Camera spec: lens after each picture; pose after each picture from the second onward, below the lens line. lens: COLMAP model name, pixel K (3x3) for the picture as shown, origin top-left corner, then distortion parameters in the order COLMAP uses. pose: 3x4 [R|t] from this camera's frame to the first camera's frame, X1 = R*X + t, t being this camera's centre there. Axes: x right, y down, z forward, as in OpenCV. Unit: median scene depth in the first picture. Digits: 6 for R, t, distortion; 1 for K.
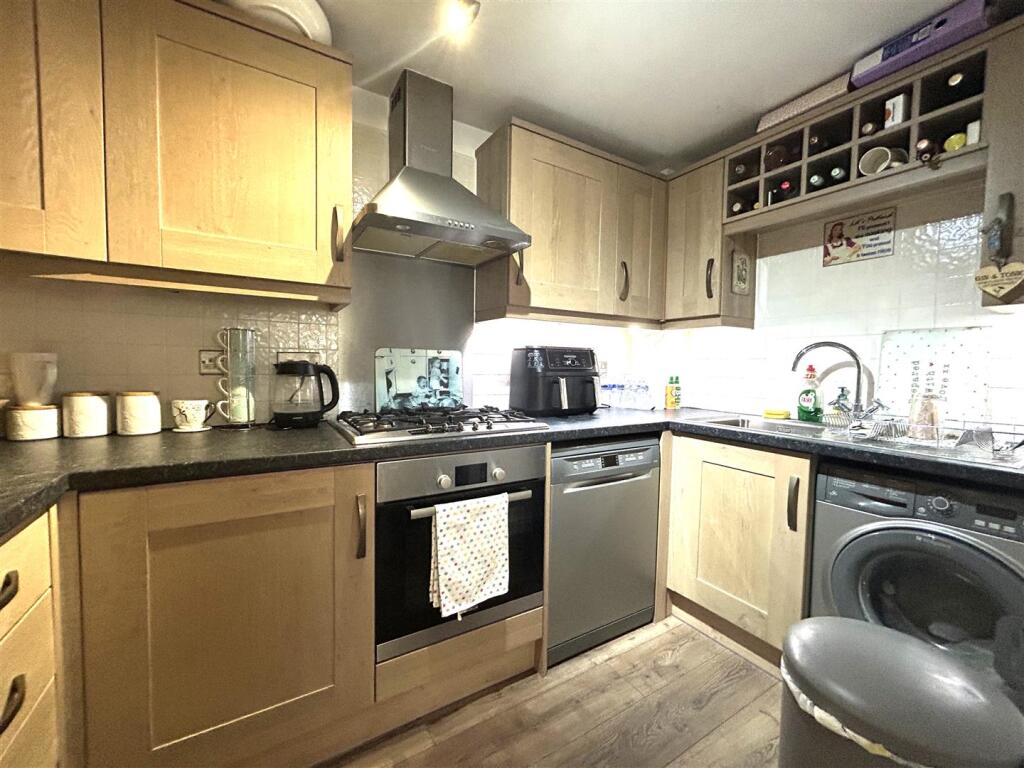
lens RADIAL K [[416.7, 0, 512.0], [0, 416.7, 384.0], [0, 0, 1]] dist [0.002086, 0.000535]
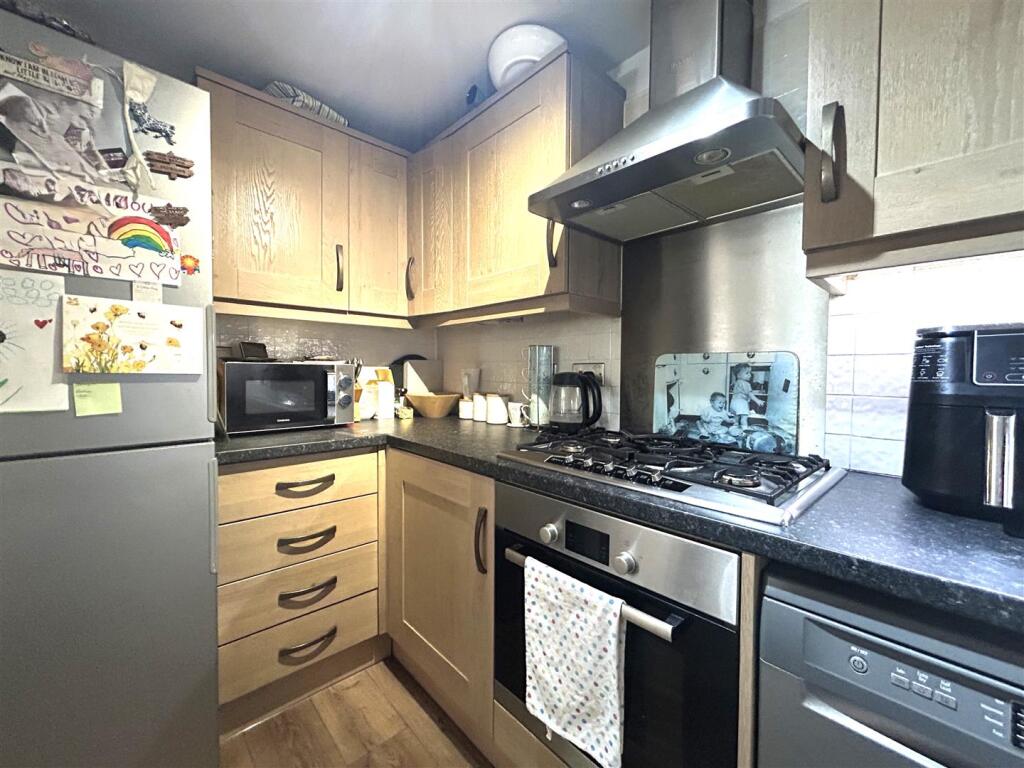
lens RADIAL K [[416.7, 0, 512.0], [0, 416.7, 384.0], [0, 0, 1]] dist [0.002086, 0.000535]
pose [[0.194211, 0.017435, -0.980805, 0.394381], [-0.049750, 0.998730, 0.007903, -0.022516], [0.979697, 0.047260, 0.194832, 0.568035]]
